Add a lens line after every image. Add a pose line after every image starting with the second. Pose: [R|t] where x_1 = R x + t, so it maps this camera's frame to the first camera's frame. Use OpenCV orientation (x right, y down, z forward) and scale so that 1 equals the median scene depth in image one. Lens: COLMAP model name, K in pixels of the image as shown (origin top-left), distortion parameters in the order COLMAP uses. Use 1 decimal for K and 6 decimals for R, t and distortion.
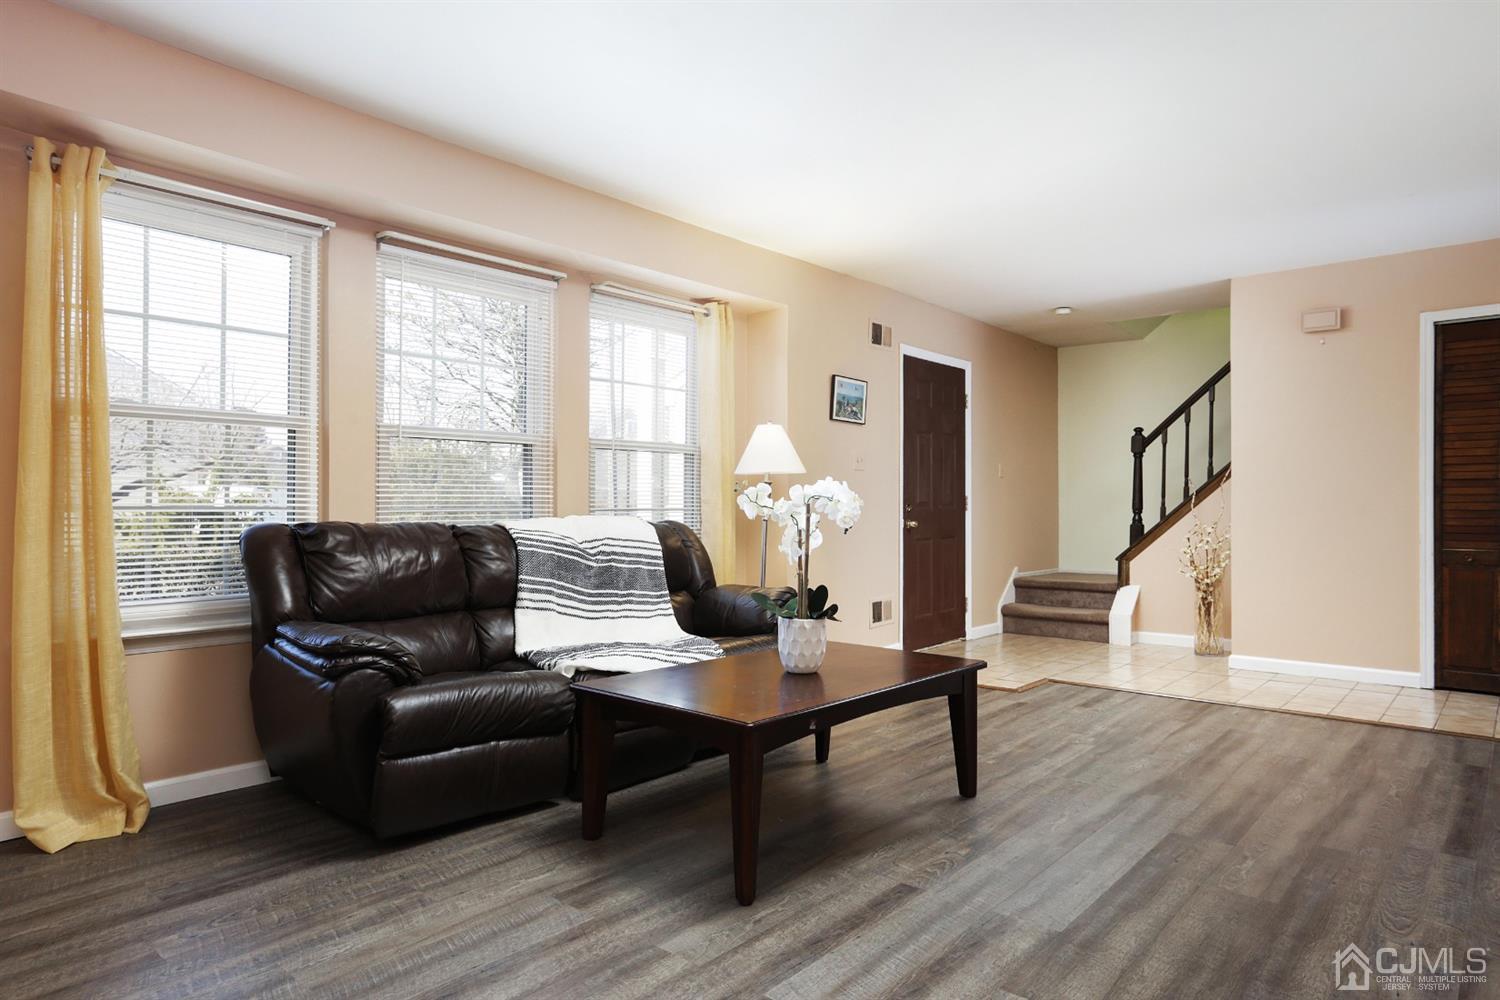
lens RADIAL K [[935.6, 0, 750.0], [0, 935.6, 500.0], [0, 0, 1]] dist [-0.031849, 0.057013]
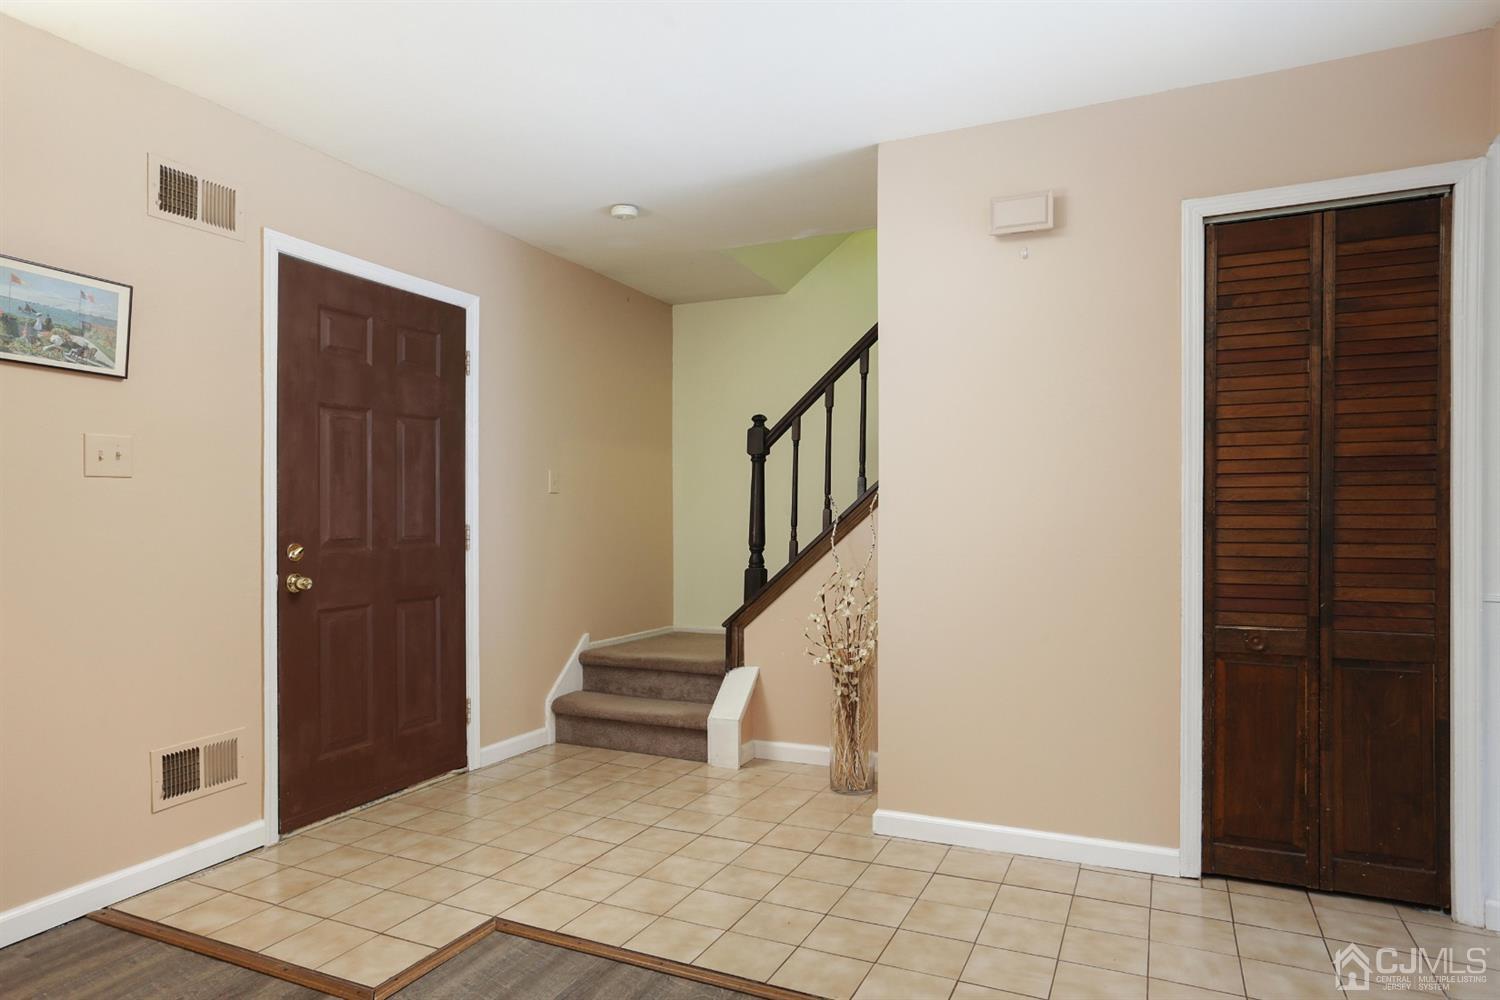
lens RADIAL K [[845.3, 0, 713.1], [0, 845.3, 507.0], [0, 0, 1]] dist [-0.007117, 0.001293]
pose [[0.979042, 0.002004, 0.203647, 0.282951], [-0.000924, 0.999985, -0.005395, -0.012962], [-0.203655, 0.005094, 0.979030, 0.466778]]
